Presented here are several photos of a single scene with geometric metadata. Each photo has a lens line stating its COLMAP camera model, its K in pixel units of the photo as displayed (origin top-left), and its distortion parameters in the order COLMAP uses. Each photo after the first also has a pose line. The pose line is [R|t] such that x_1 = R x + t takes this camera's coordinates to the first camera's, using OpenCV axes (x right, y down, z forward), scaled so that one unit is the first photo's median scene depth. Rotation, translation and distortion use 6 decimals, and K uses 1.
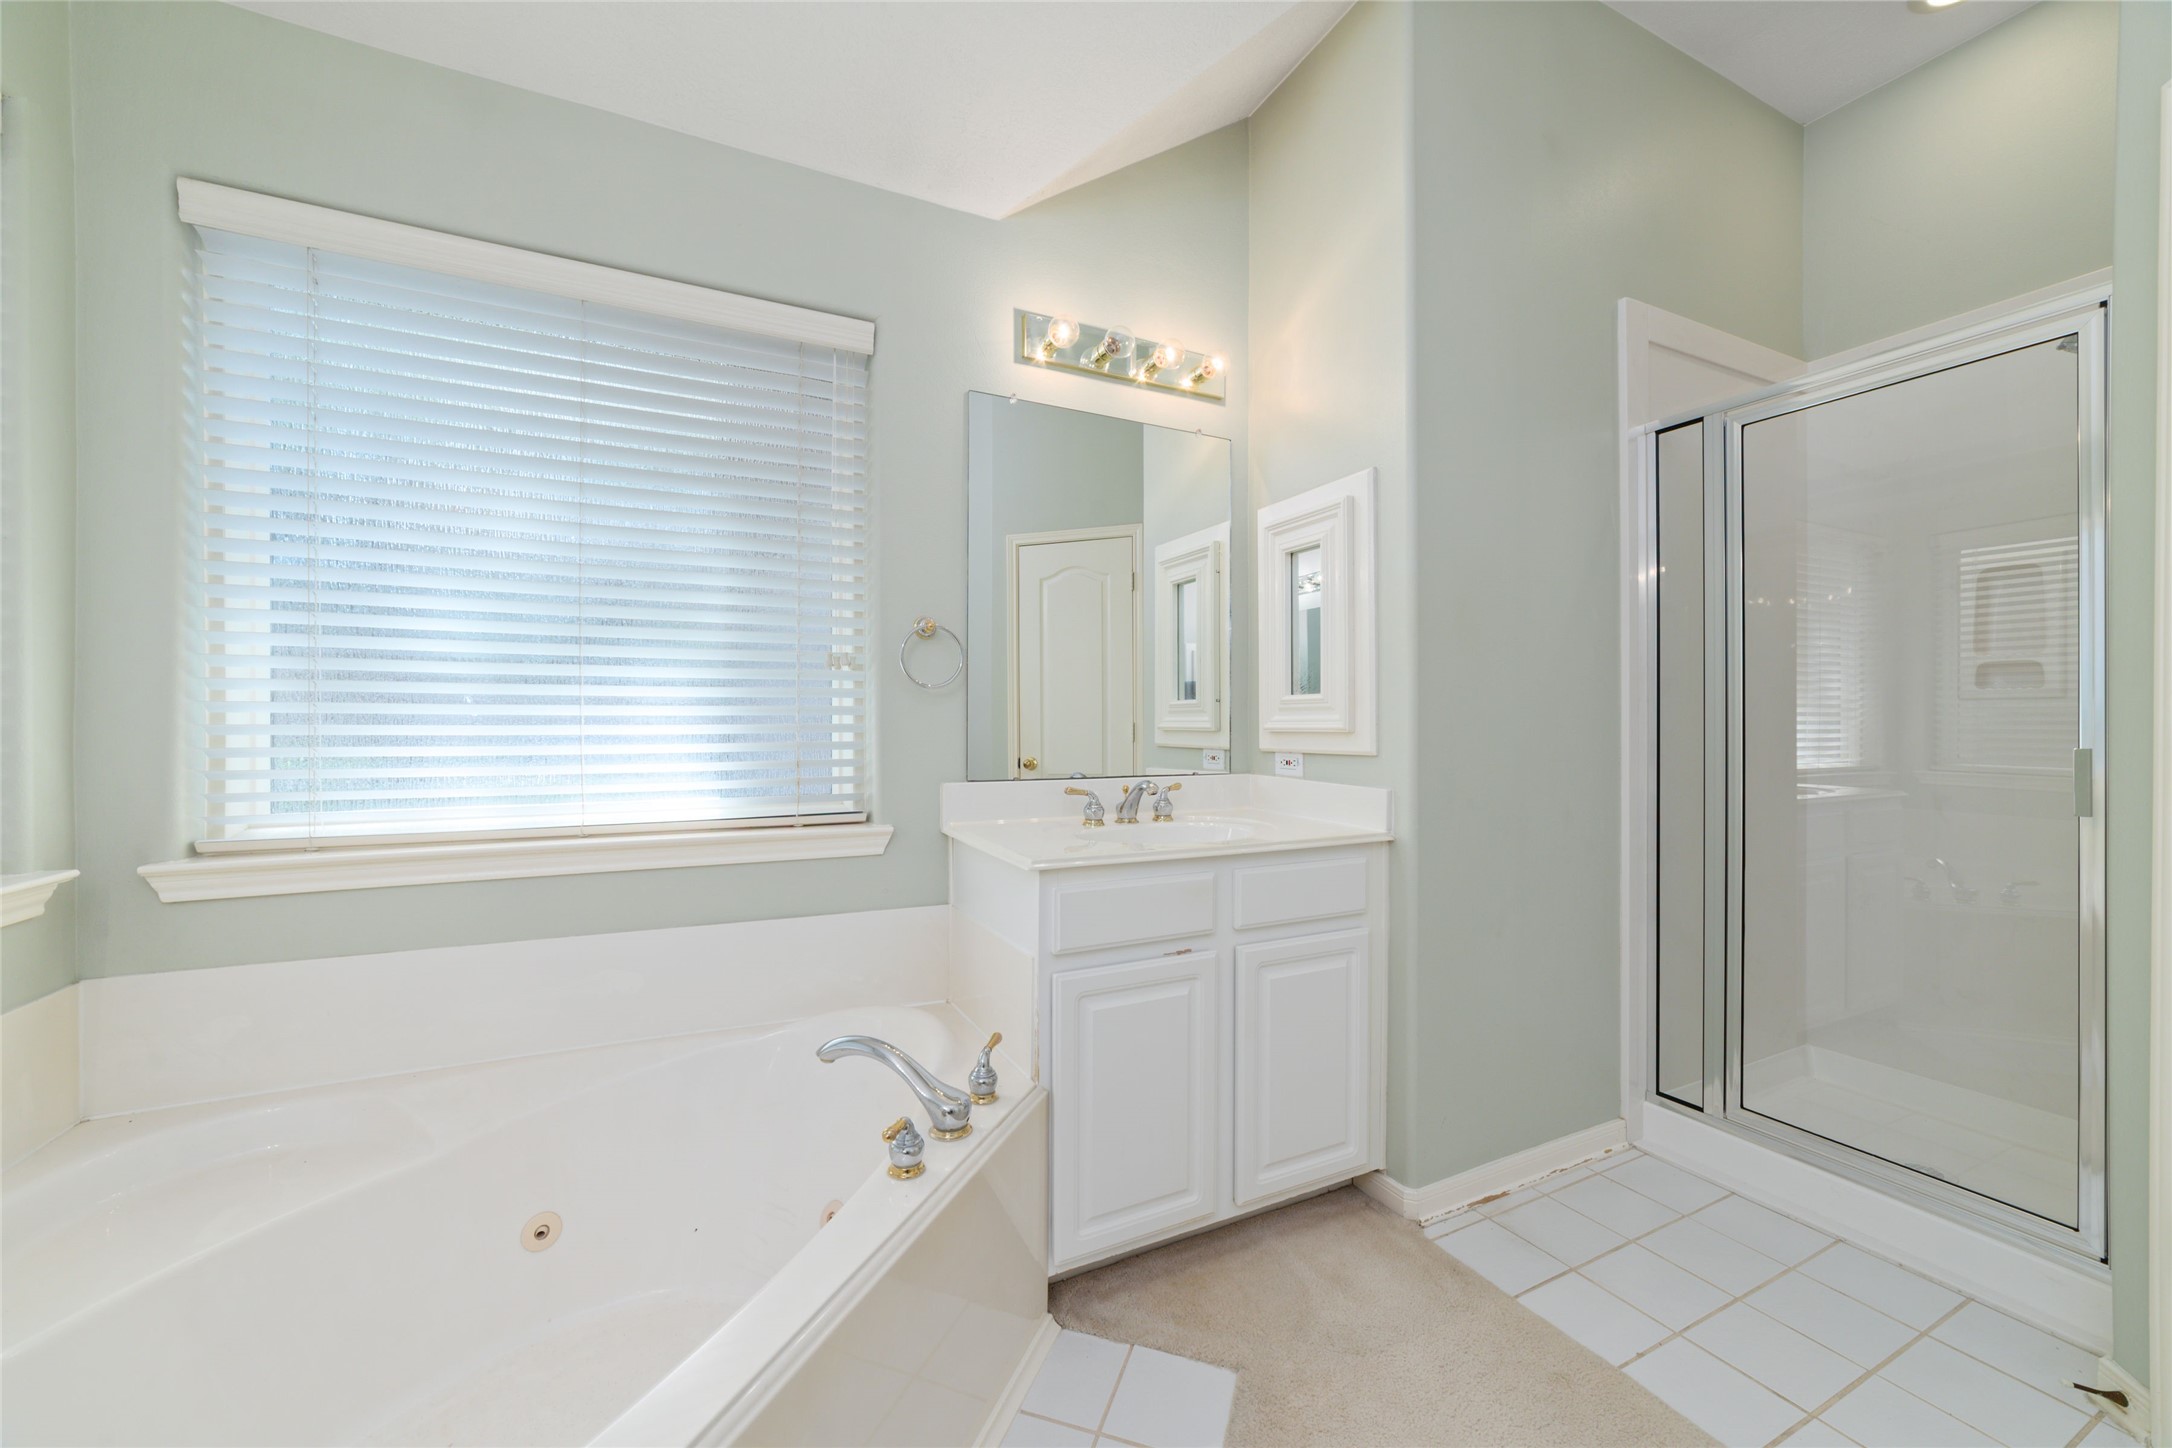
lens RADIAL K [[831.0, 0, 1089.0], [0, 831.0, 721.2], [0, 0, 1]] dist [-0.028589, 0.010390]
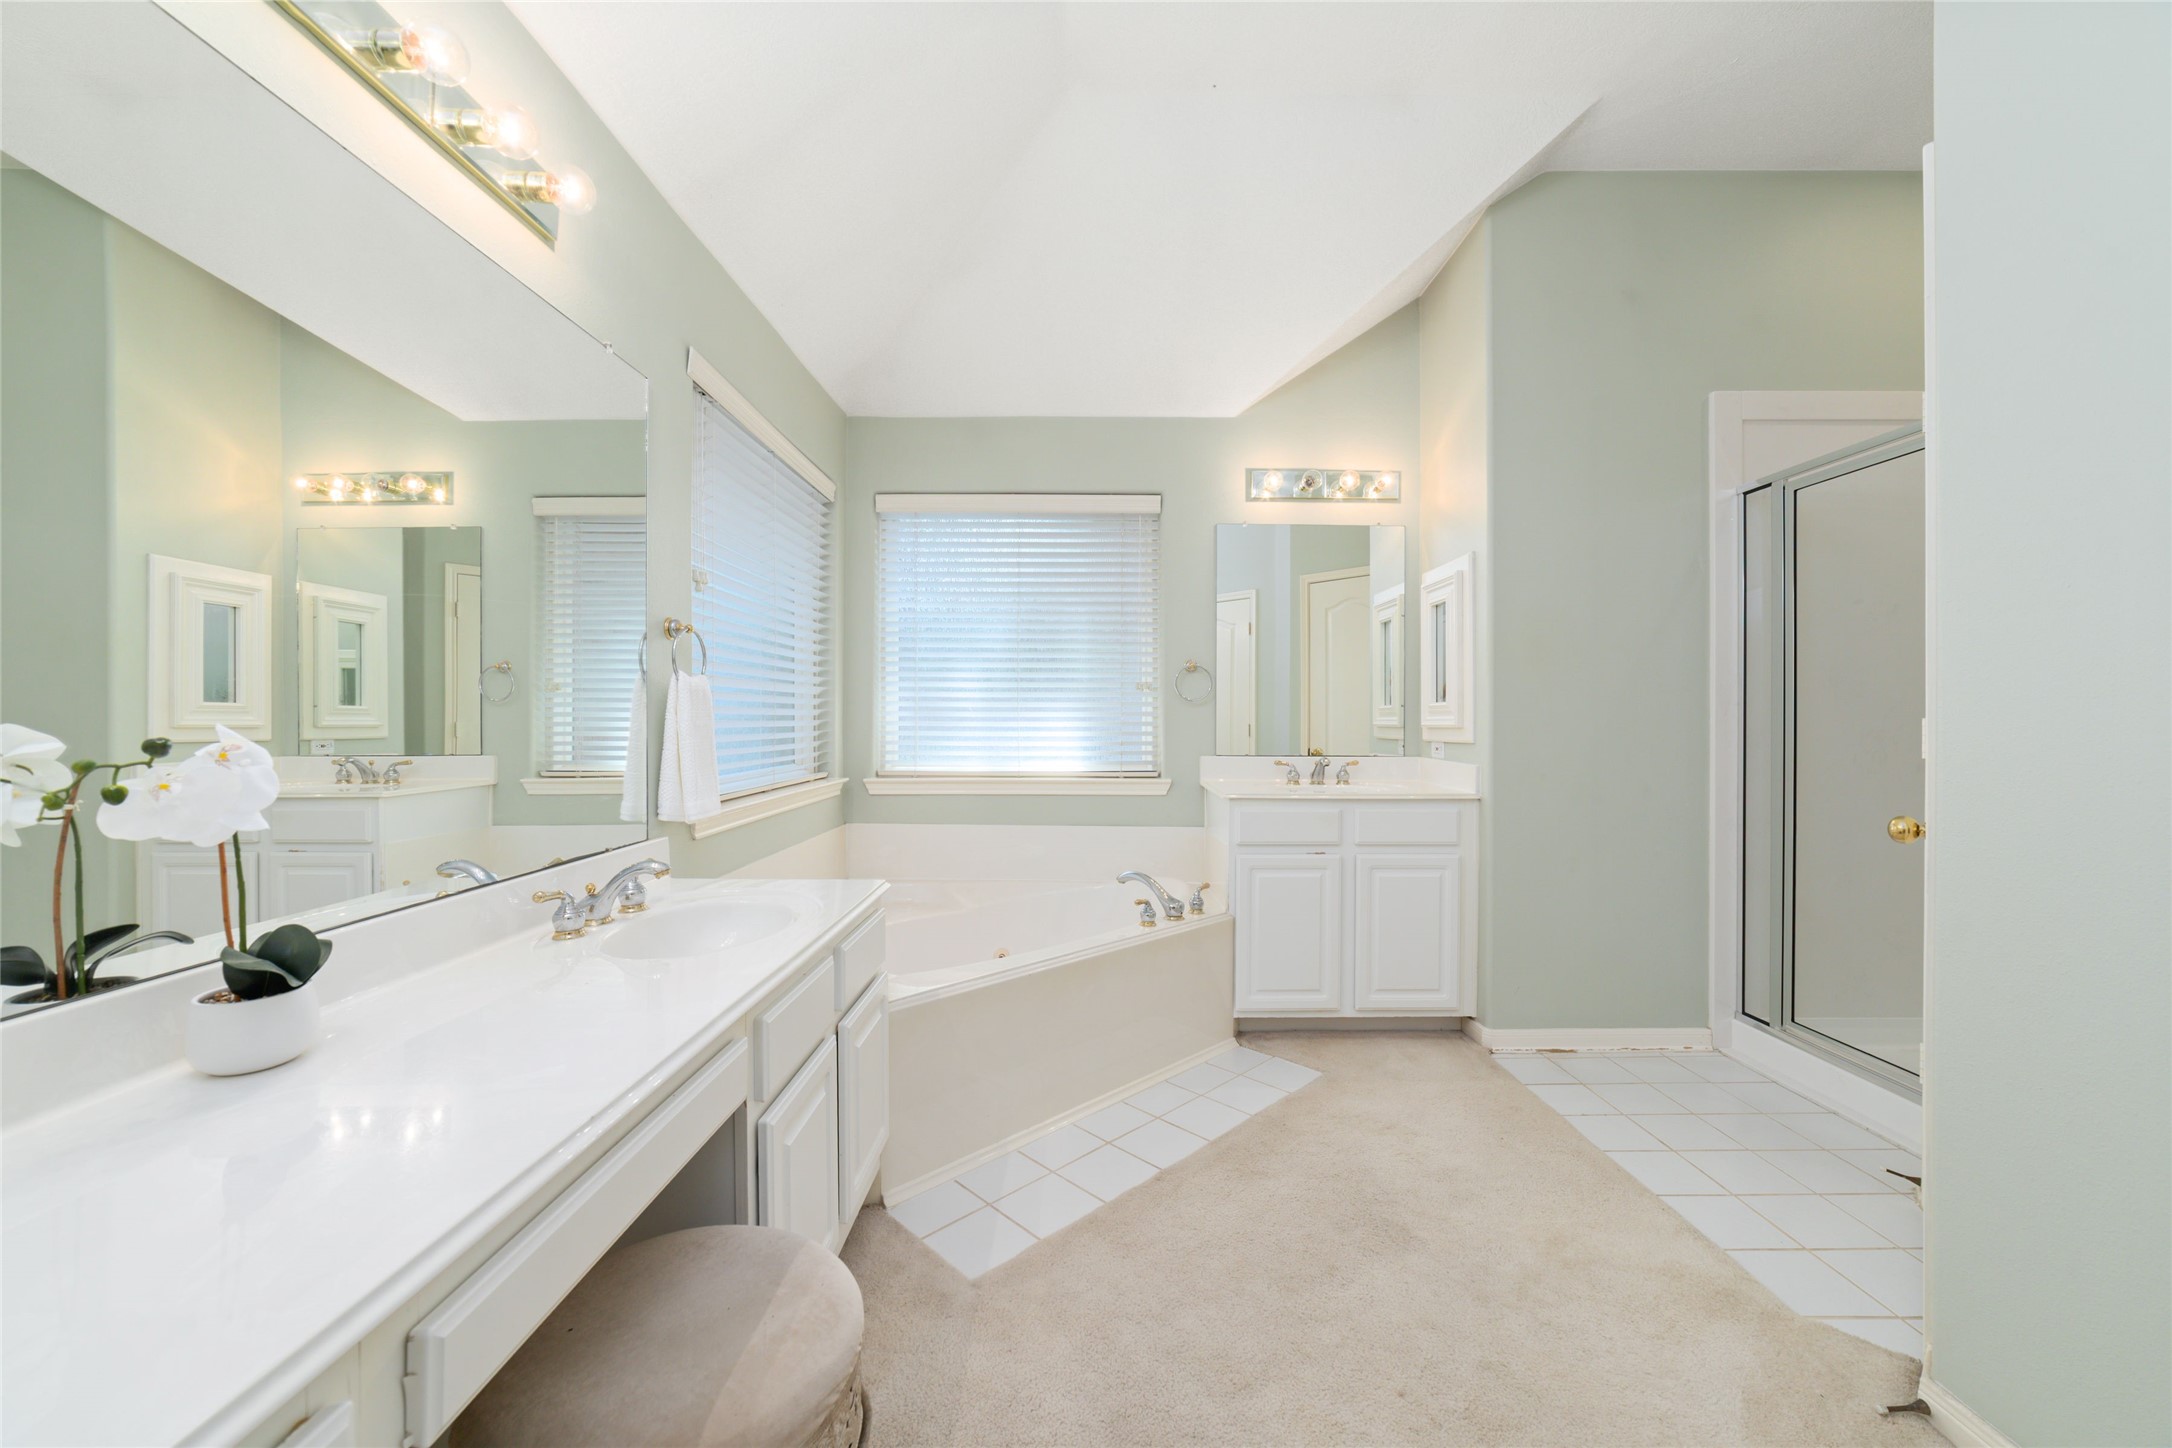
lens RADIAL K [[831.0, 0, 1089.0], [0, 831.0, 721.2], [0, 0, 1]] dist [-0.028589, 0.010390]
pose [[0.896727, 0.001717, -0.442581, 0.379154], [-0.001366, 0.999998, 0.001111, 0.000948], [0.442582, -0.000391, 0.896728, -0.648426]]
